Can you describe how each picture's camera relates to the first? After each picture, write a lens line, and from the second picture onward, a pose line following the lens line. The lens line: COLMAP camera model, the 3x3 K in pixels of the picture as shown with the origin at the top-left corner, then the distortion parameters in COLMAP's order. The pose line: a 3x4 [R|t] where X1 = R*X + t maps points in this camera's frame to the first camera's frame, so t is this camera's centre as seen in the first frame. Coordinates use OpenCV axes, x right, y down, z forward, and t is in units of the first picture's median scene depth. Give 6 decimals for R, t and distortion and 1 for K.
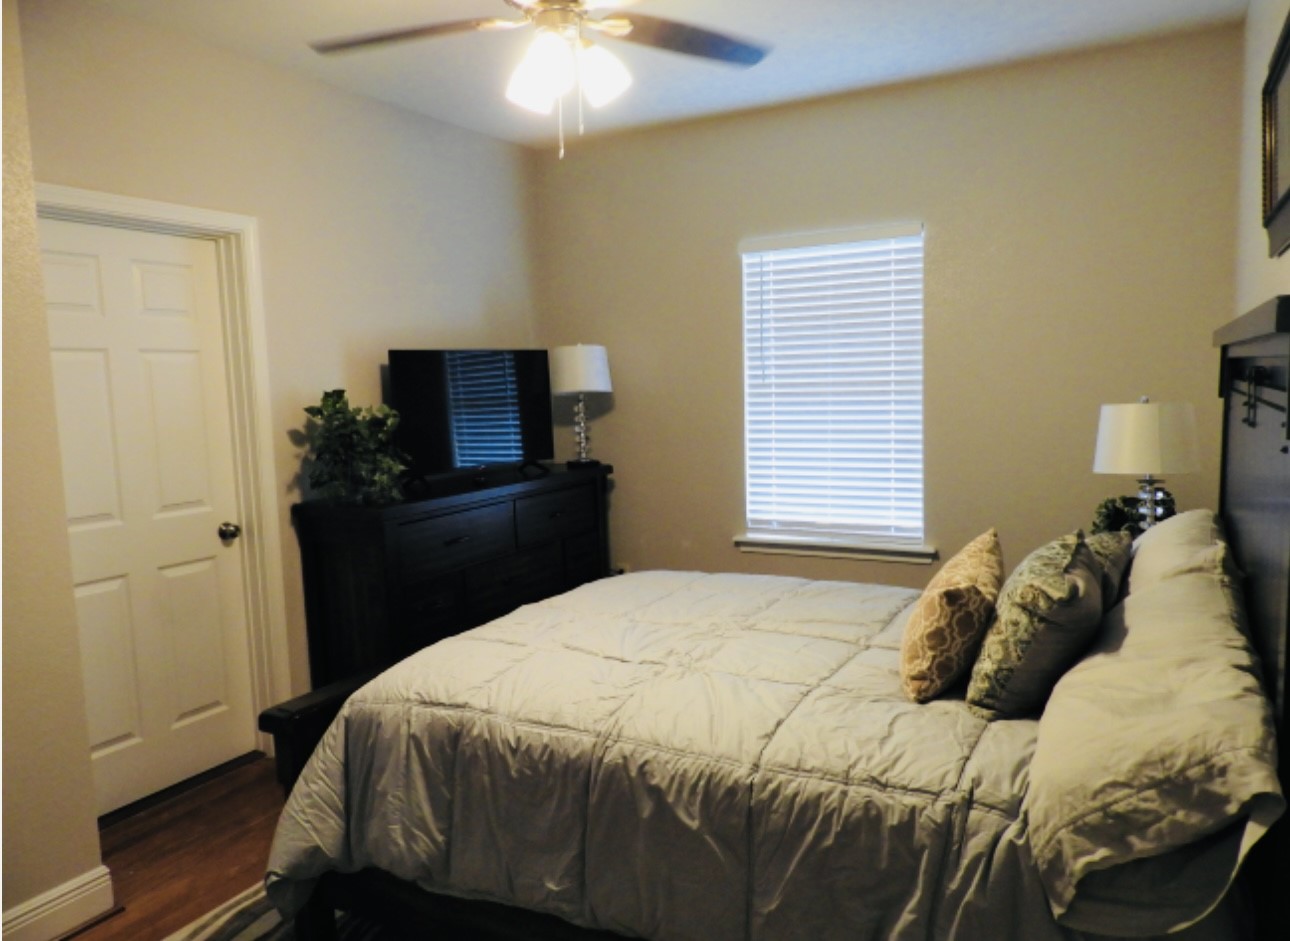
lens RADIAL K [[910.2, 0, 649.7], [0, 910.2, 479.8], [0, 0, 1]] dist [0.001500, -0.000378]
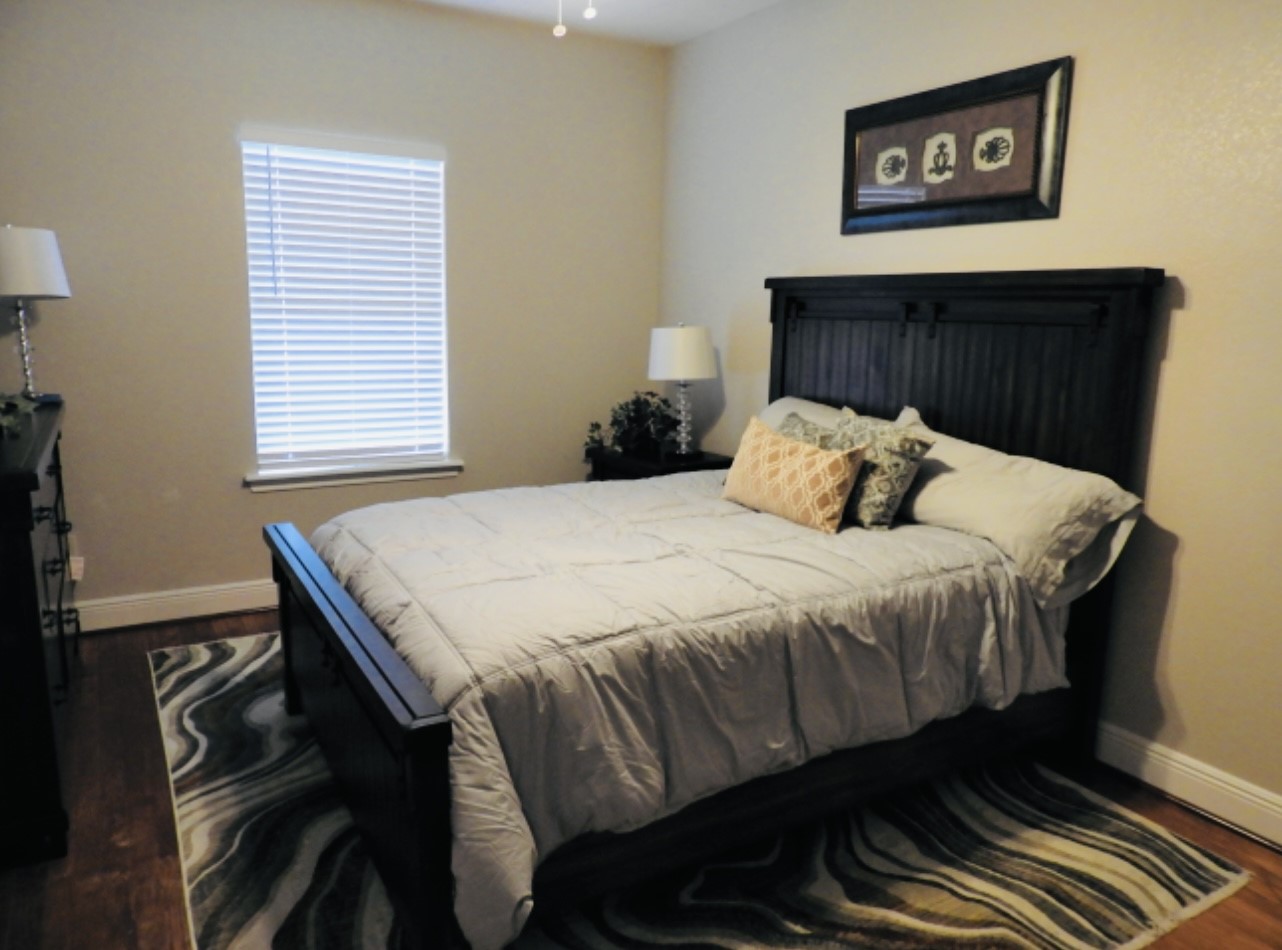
lens RADIAL K [[916.5, 0, 633.2], [0, 916.5, 484.3], [0, 0, 1]] dist [0.013260, 0.008457]
pose [[0.507494, -0.121881, 0.852992, -1.026138], [0.060154, 0.992542, 0.106032, -0.000858], [-0.859553, -0.002500, 0.511040, 0.530578]]
